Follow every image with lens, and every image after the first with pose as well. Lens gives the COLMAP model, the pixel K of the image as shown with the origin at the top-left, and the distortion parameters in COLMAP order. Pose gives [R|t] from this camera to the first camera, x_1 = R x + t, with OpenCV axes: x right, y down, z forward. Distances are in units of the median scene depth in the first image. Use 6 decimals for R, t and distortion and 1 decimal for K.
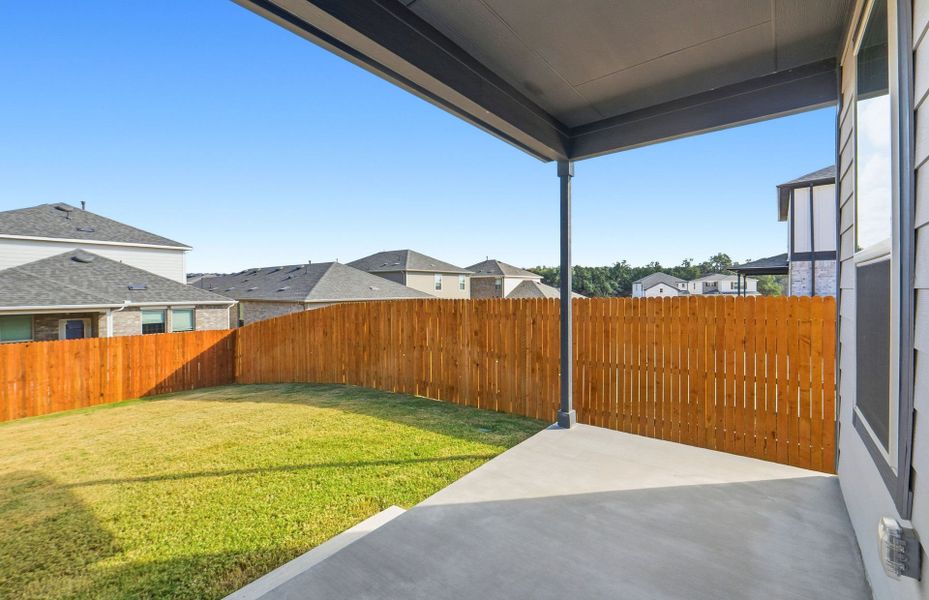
lens RADIAL K [[398.6, 0, 468.2], [0, 398.6, 288.4], [0, 0, 1]] dist [-0.000549, -0.000072]
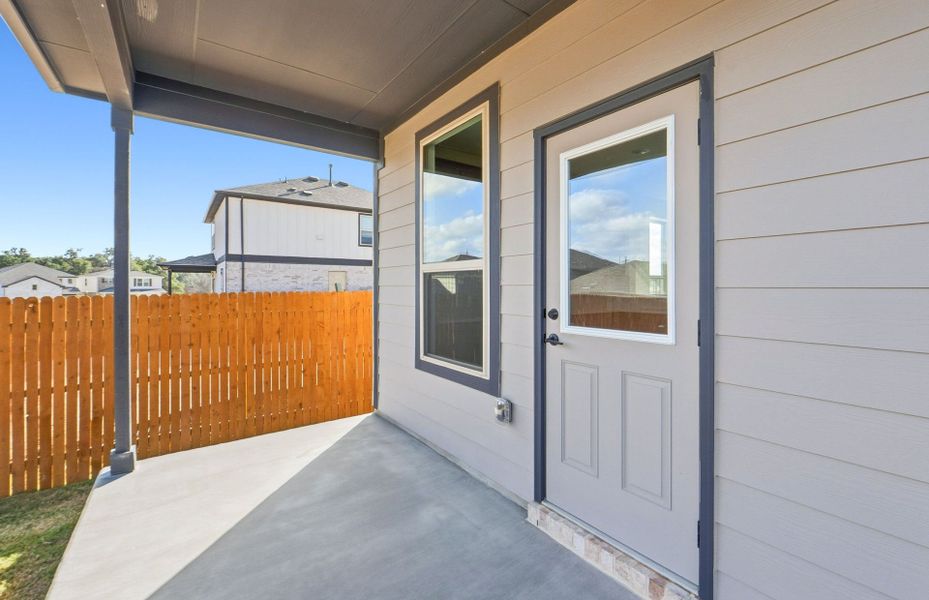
lens RADIAL K [[398.6, 0, 468.2], [0, 398.6, 288.4], [0, 0, 1]] dist [-0.000549, -0.000072]
pose [[0.263631, 0.000385, 0.964624, -0.241055], [-0.007044, 0.999974, 0.001526, 0.002861], [-0.964598, -0.007197, 0.263627, 0.160475]]
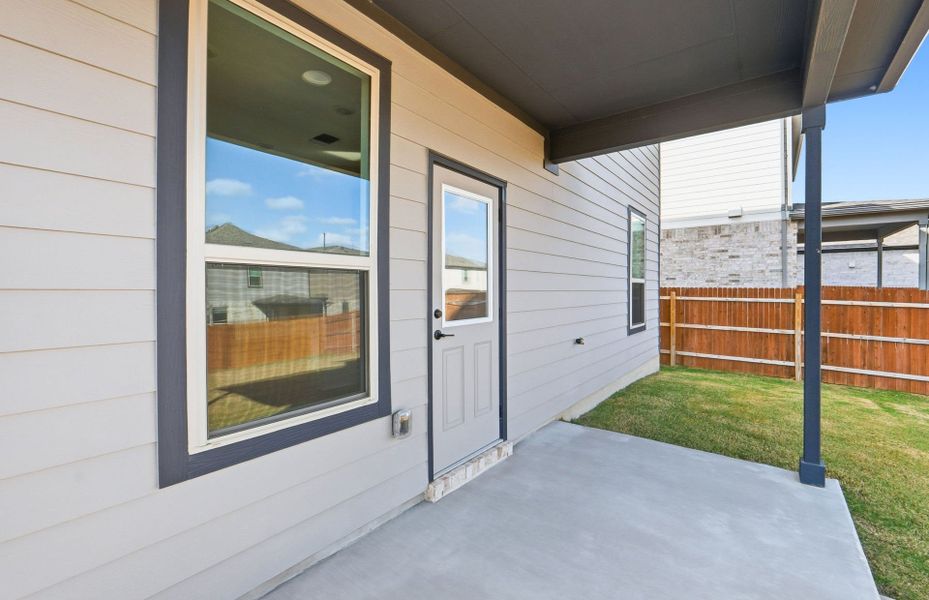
lens RADIAL K [[398.6, 0, 468.2], [0, 398.6, 288.4], [0, 0, 1]] dist [-0.000549, -0.000072]
pose [[-0.999850, -0.000163, -0.017307, 0.215257], [-0.000093, 0.999992, -0.004052, -0.000233], [0.017308, -0.004049, -0.999842, 0.762571]]
